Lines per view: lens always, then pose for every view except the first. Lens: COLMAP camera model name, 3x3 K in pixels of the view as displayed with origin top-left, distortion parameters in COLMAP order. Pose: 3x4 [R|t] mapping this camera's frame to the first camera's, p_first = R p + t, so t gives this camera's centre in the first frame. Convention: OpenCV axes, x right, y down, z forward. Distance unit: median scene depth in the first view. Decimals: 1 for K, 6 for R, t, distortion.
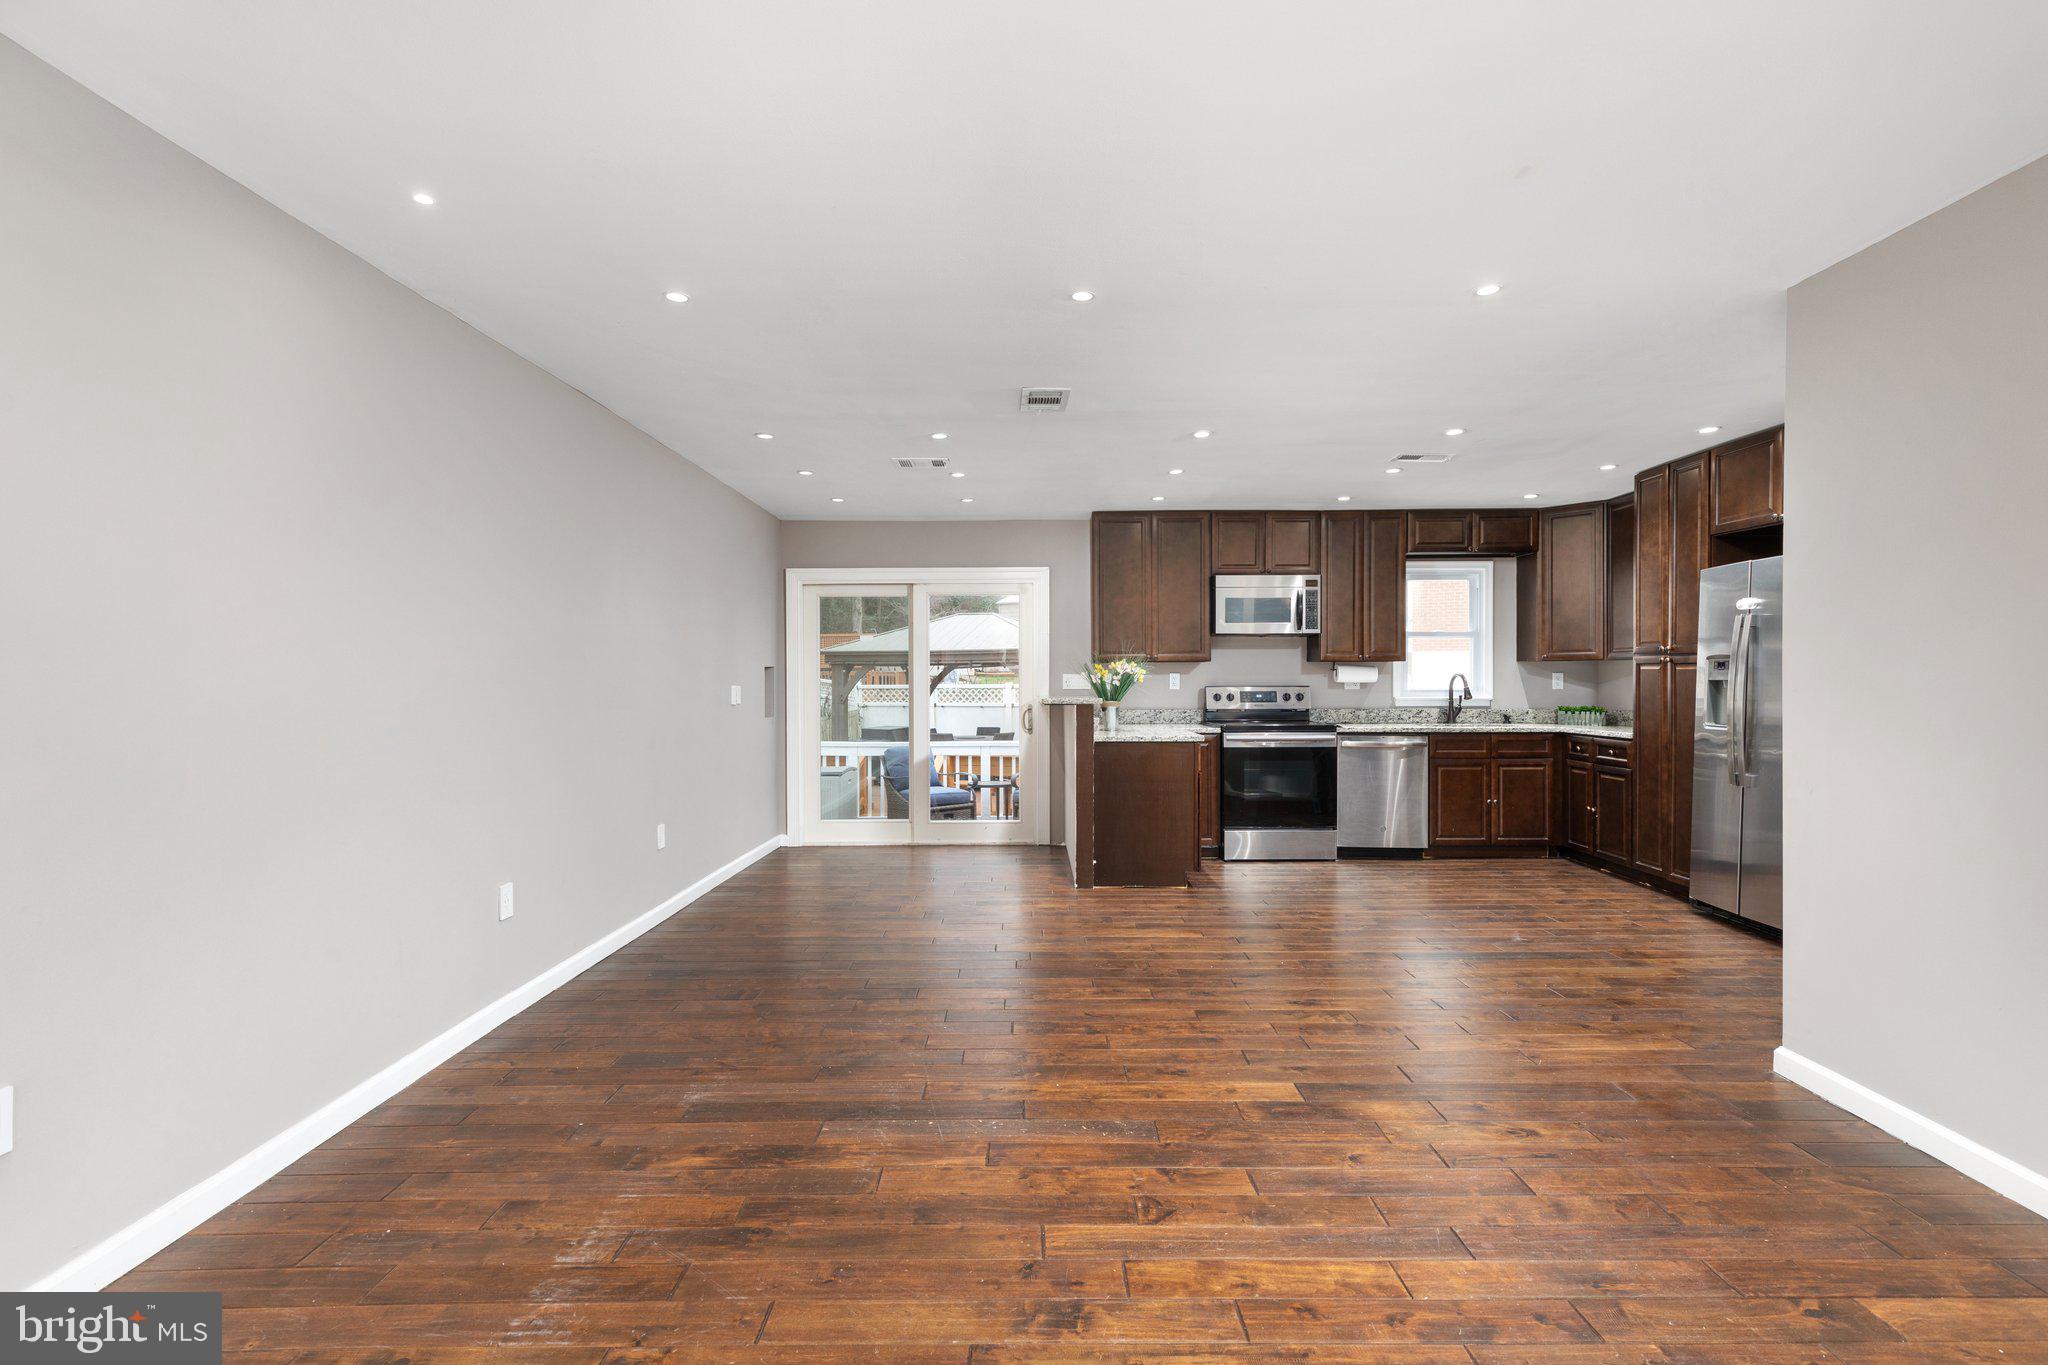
lens RADIAL K [[919.8, 0, 1024.0], [0, 919.8, 682.5], [0, 0, 1]] dist [0.009268, -0.000454]
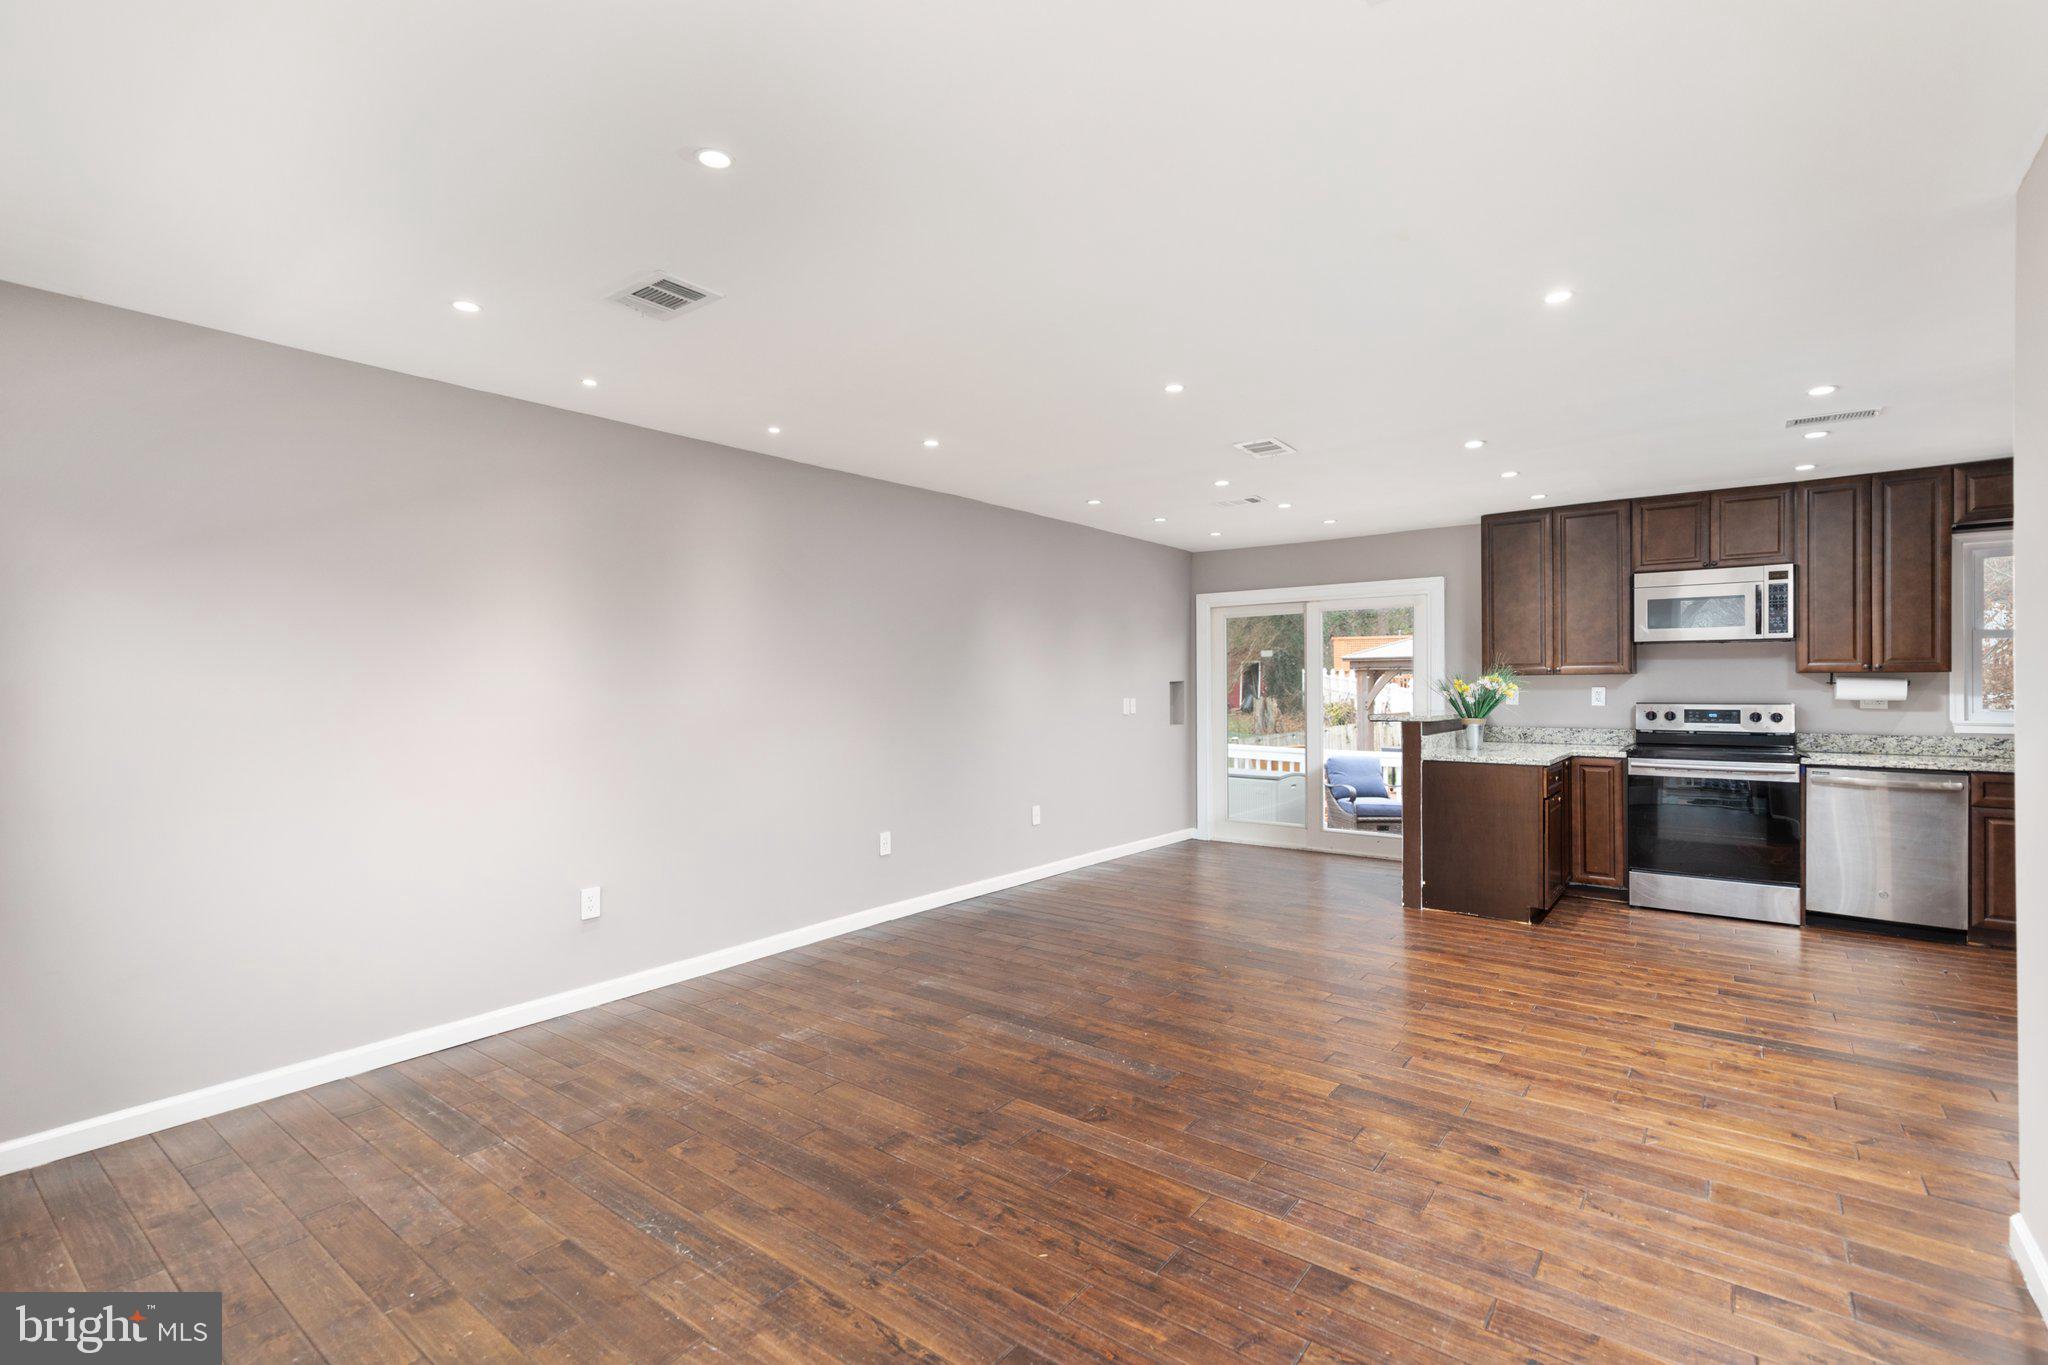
lens RADIAL K [[924.0, 0, 1024.0], [0, 924.0, 682.5], [0, 0, 1]] dist [0.009554, 0.000047]
pose [[0.790063, -0.001574, -0.613024, 0.297363], [0.000482, 0.999998, -0.001946, -0.014193], [0.613026, 0.001243, 0.790062, -0.036324]]
